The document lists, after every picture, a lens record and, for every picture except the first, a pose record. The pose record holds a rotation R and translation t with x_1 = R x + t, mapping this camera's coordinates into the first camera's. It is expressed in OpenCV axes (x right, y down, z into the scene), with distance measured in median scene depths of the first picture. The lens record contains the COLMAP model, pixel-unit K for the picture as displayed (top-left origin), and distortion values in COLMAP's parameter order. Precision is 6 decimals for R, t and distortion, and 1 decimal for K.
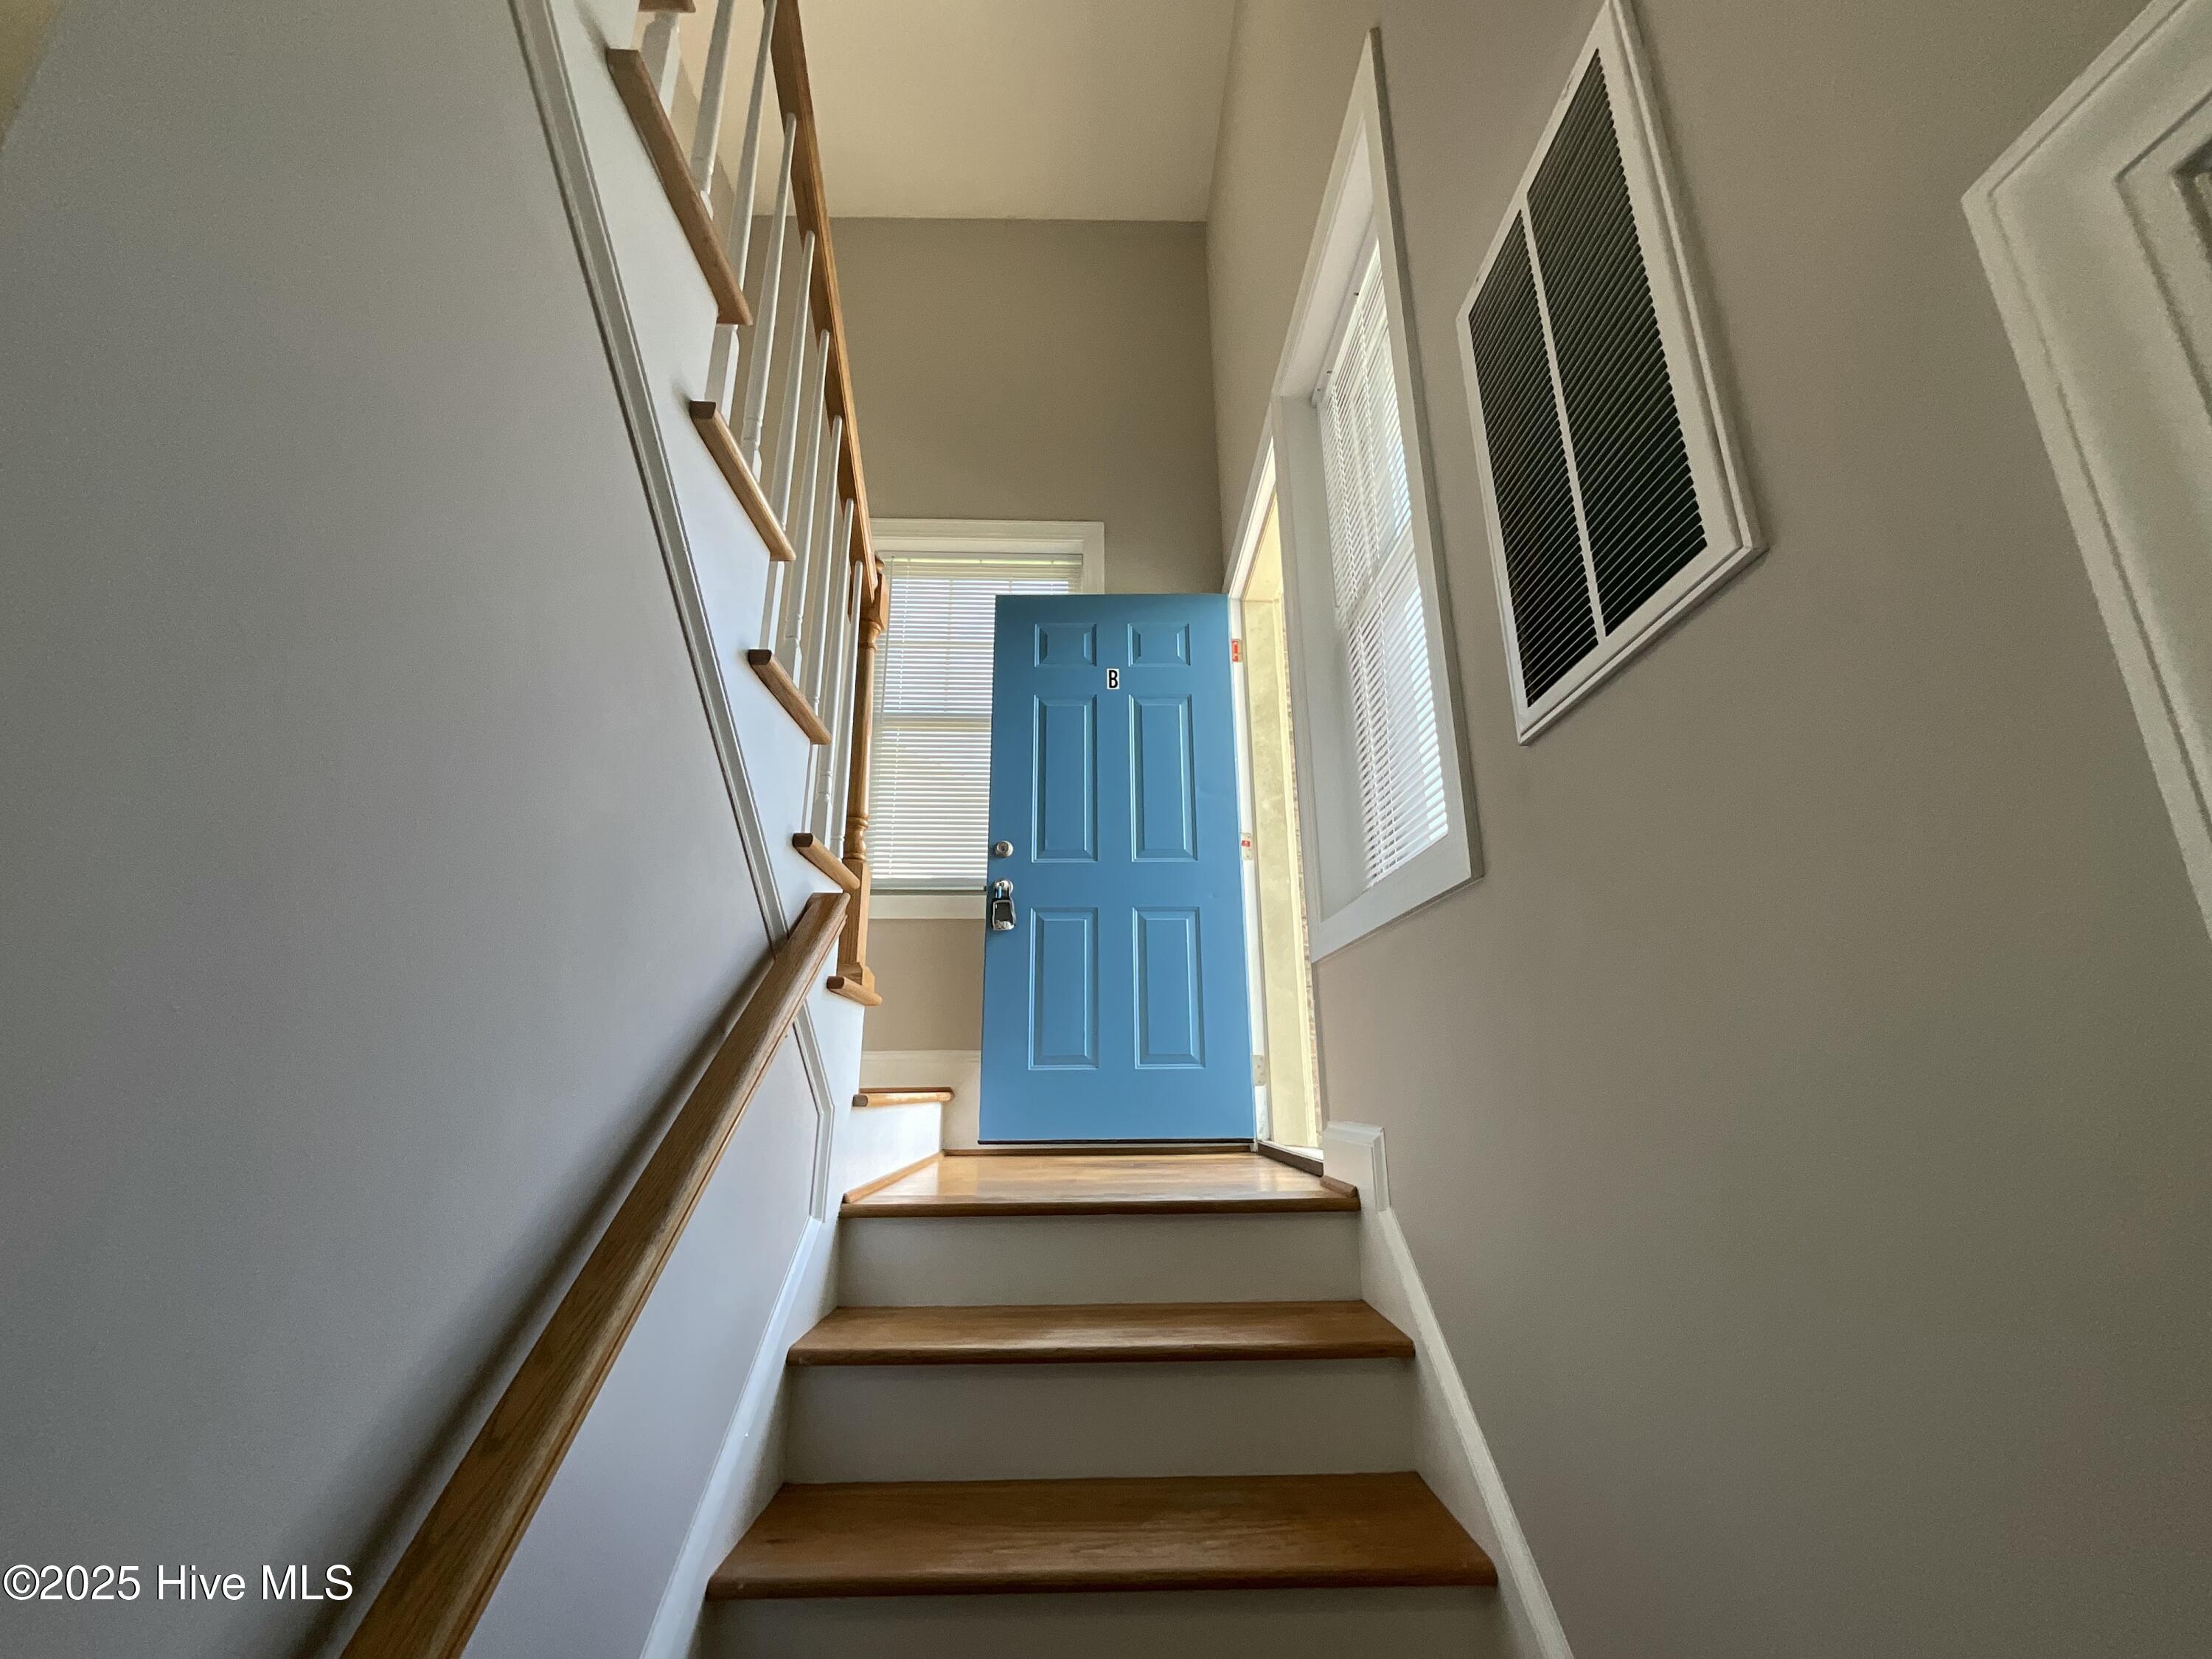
lens RADIAL K [[901.1, 0, 1106.0], [0, 901.1, 829.5], [0, 0, 1]] dist [0.001087, 0.000063]
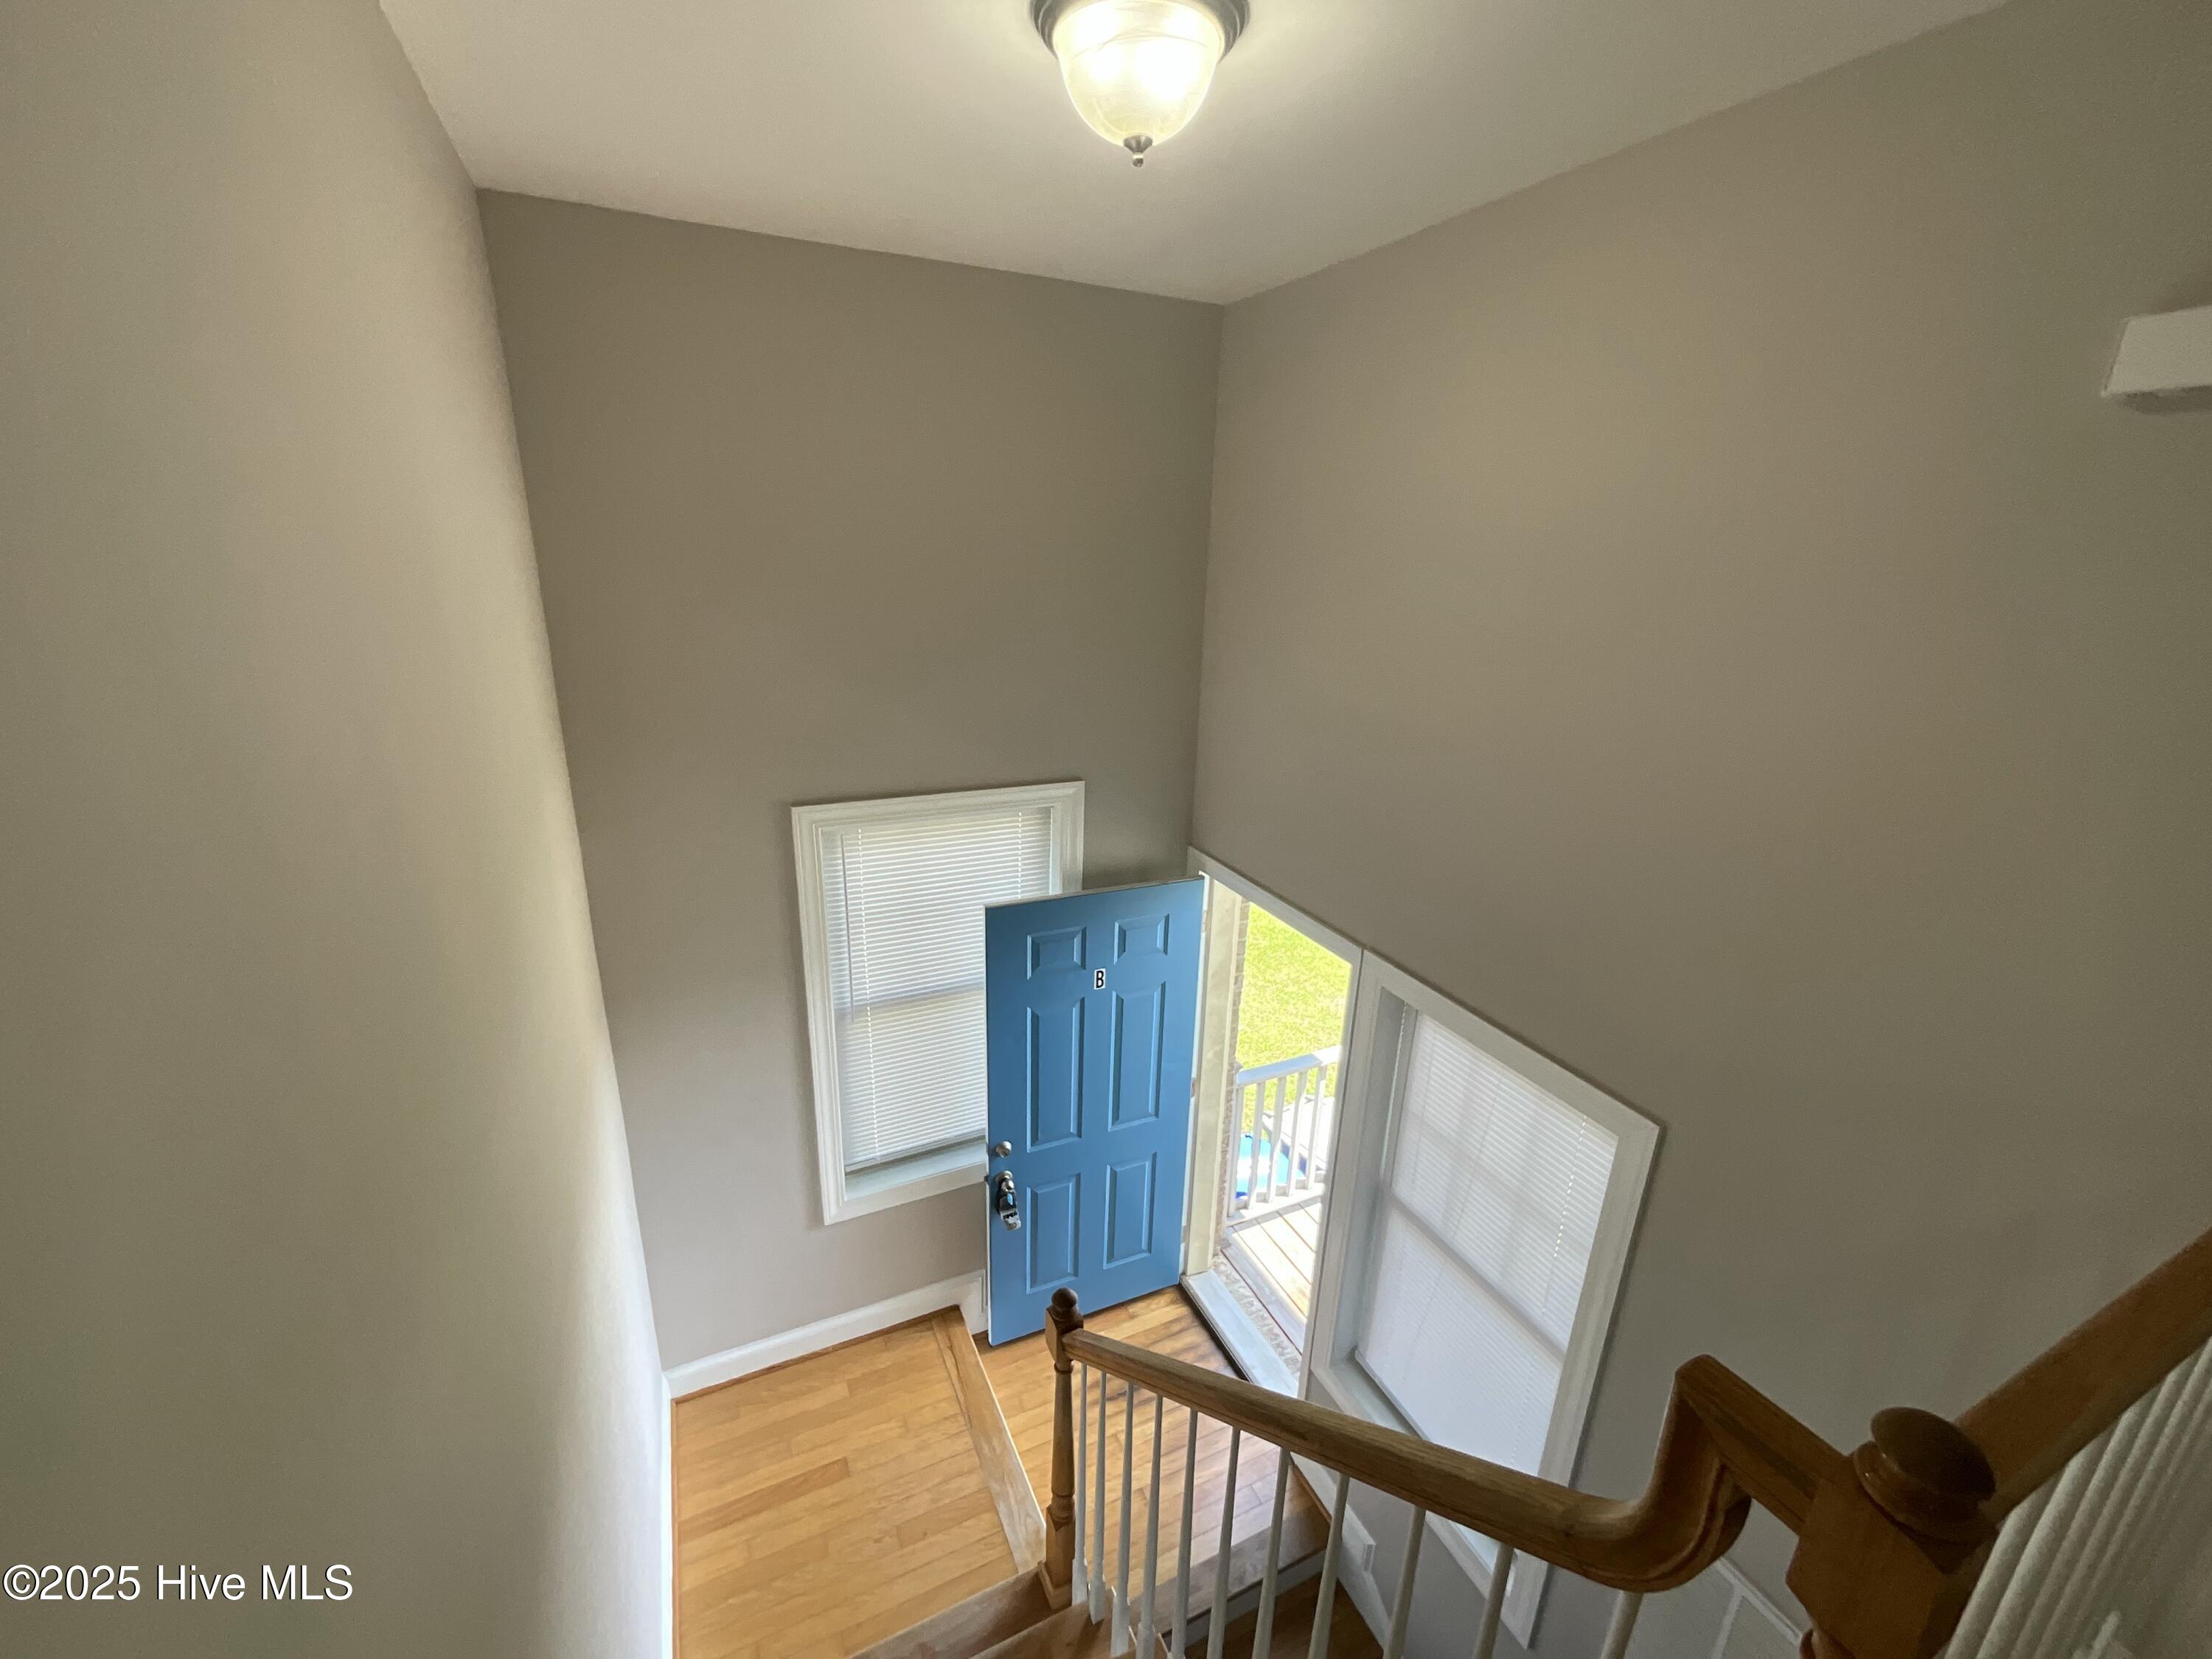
lens RADIAL K [[901.1, 0, 1106.0], [0, 901.1, 829.5], [0, 0, 1]] dist [0.001087, 0.000063]
pose [[0.904709, -0.095877, 0.415102, -0.393318], [-0.148300, 0.842537, 0.517821, -0.839031], [-0.399386, -0.530037, 0.748032, 0.320884]]
